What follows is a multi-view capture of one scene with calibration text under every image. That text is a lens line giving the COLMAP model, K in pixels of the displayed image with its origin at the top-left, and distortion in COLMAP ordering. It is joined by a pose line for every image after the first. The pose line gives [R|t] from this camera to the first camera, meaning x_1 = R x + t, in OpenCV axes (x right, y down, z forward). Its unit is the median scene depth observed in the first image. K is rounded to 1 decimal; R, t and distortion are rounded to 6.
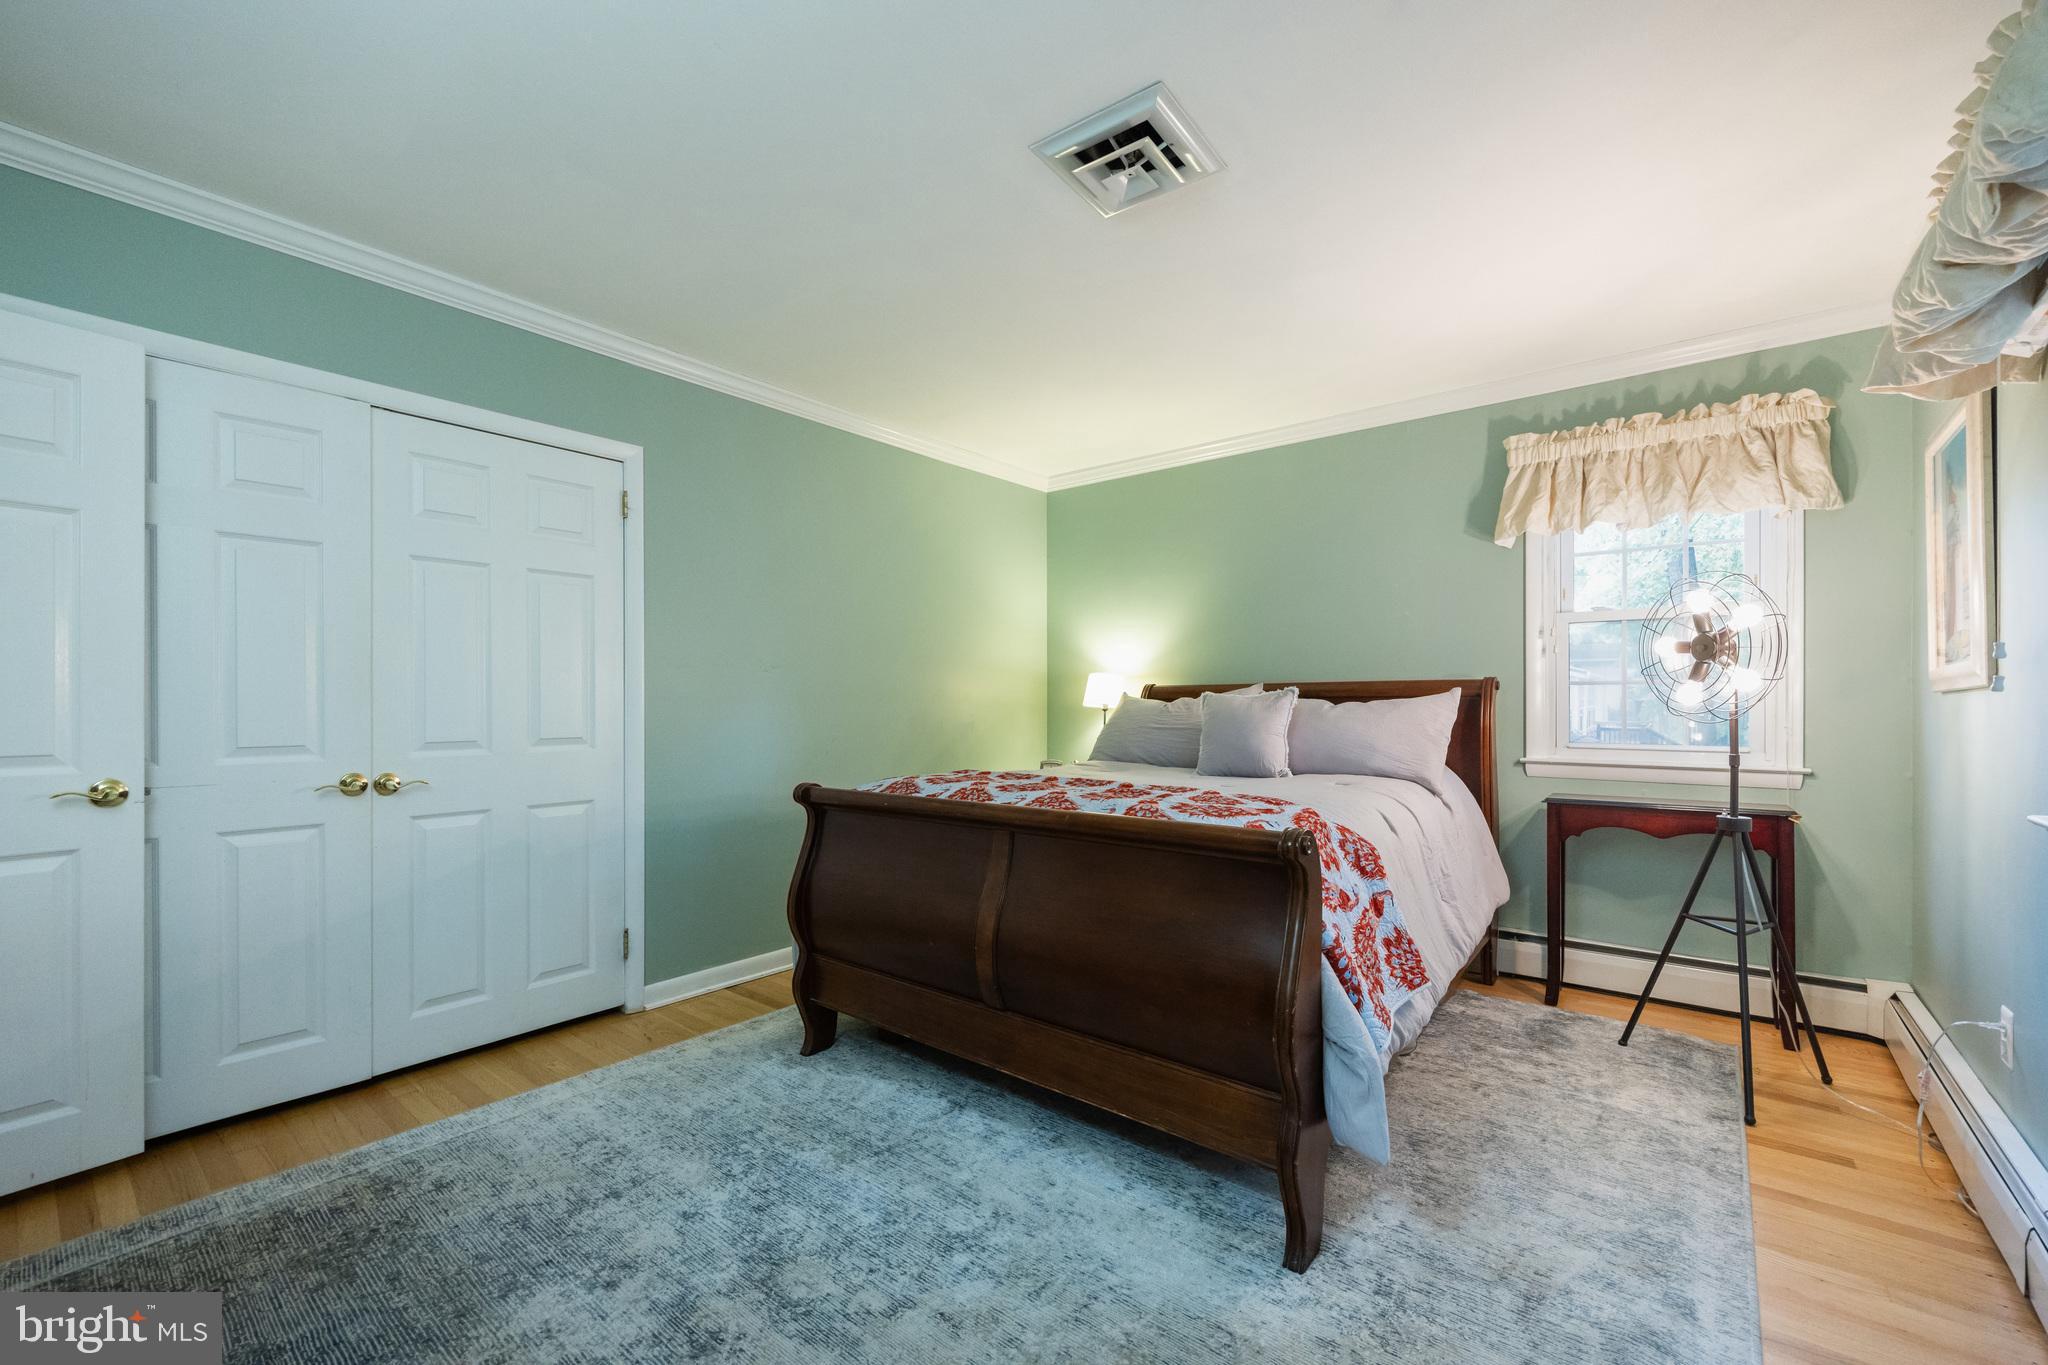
lens RADIAL K [[833.0, 0, 1024.3], [0, 833.0, 694.4], [0, 0, 1]] dist [-0.000248, 0.000022]
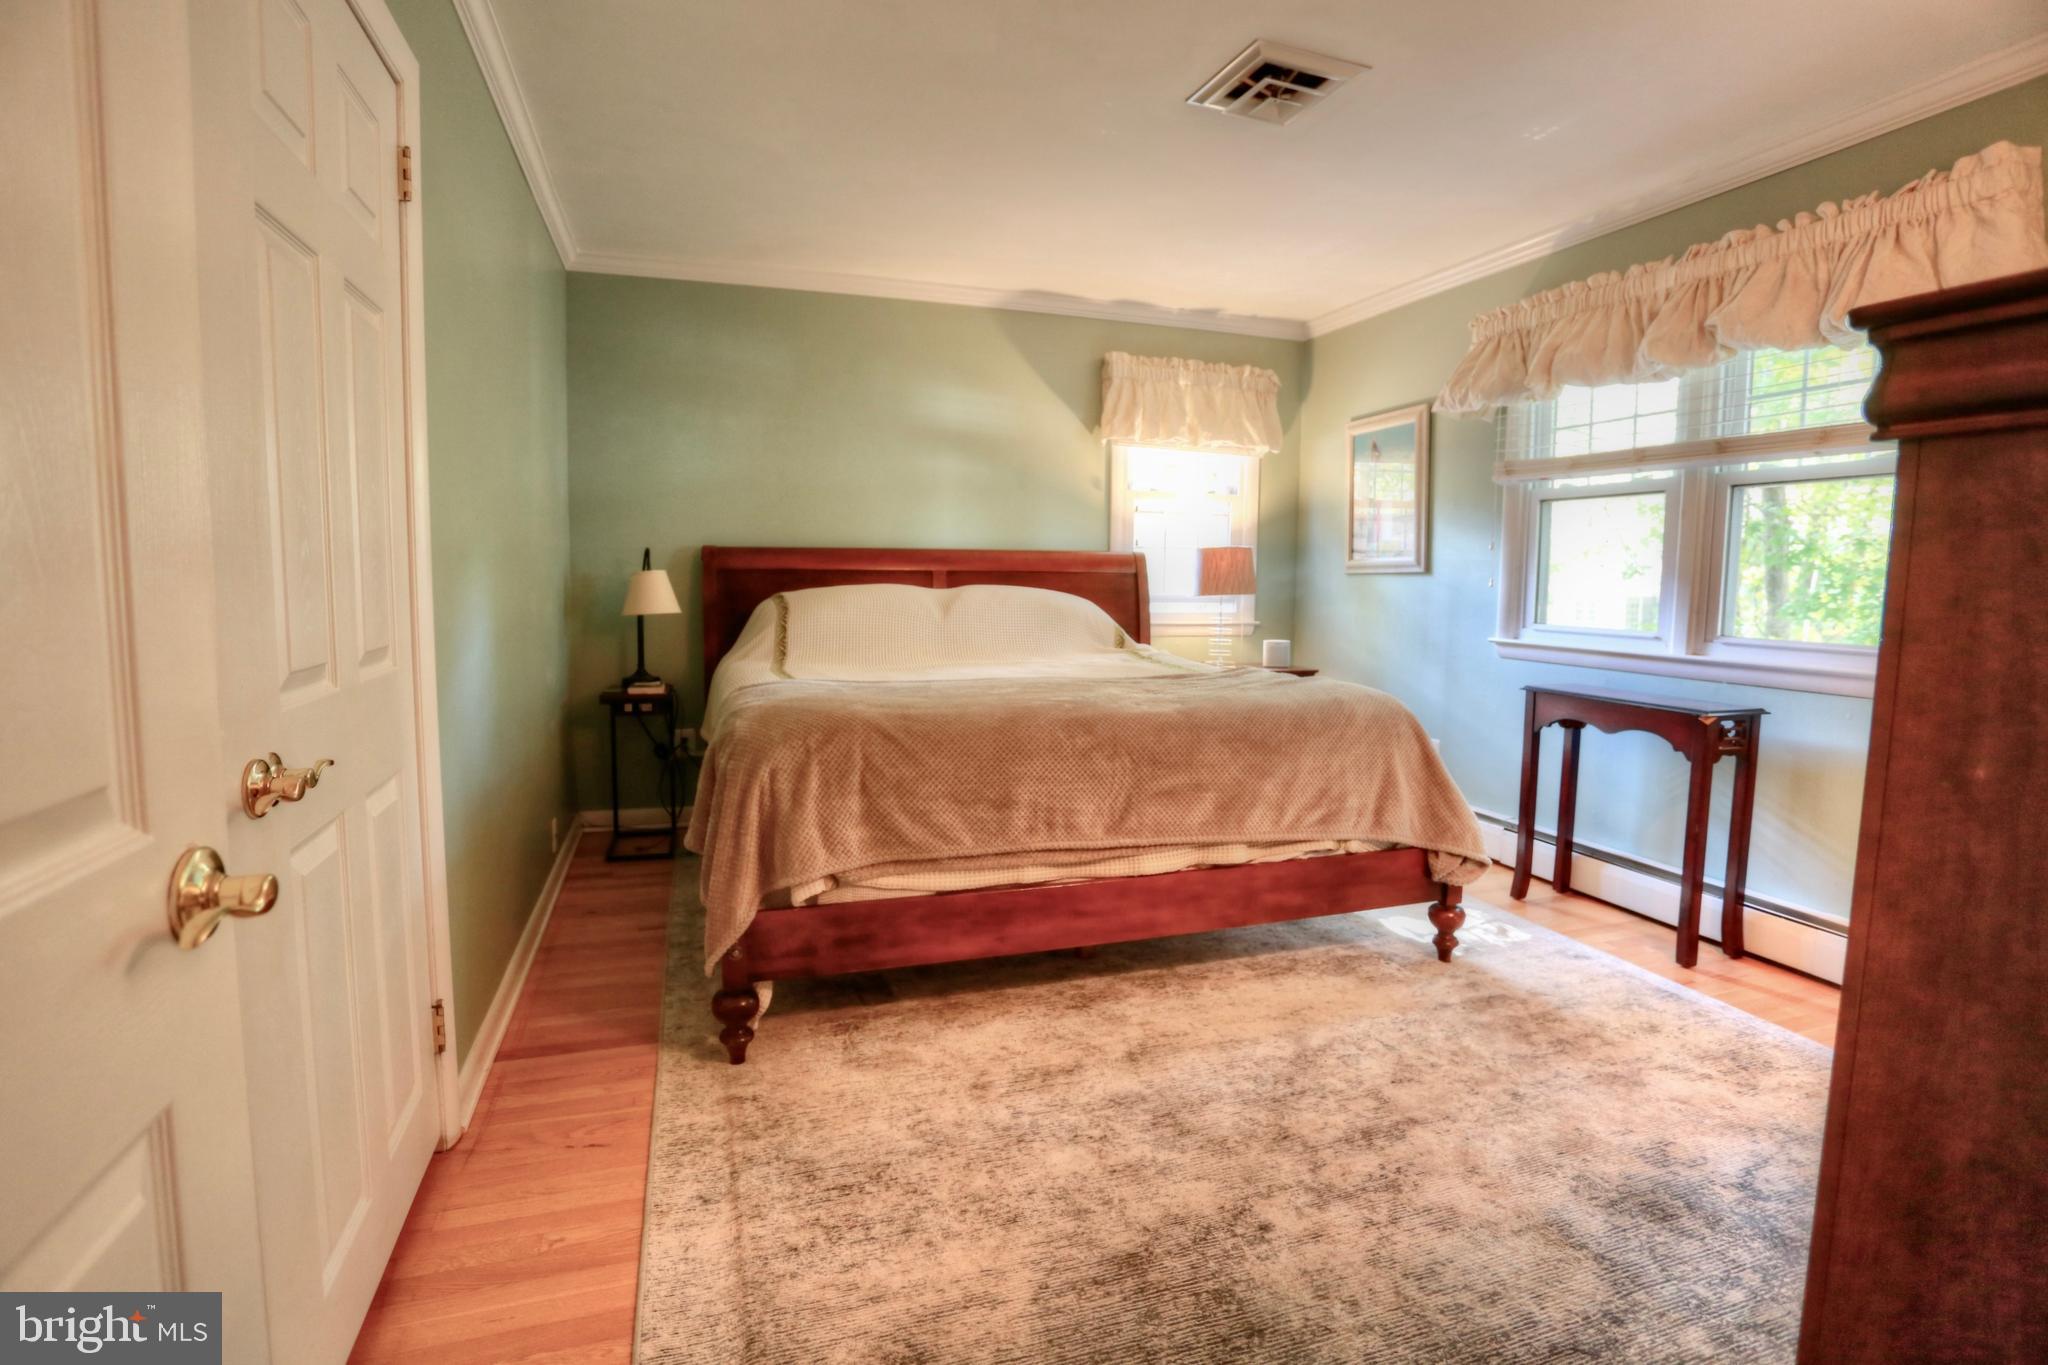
lens RADIAL K [[998.9, 0, 1028.0], [0, 998.9, 672.6], [0, 0, 1]] dist [-0.054348, 0.000158]
pose [[0.535907, -0.077087, 0.840751, -1.320443], [-0.013500, 0.994913, 0.099827, 0.007358], [-0.844169, -0.064848, 0.532140, 0.616830]]
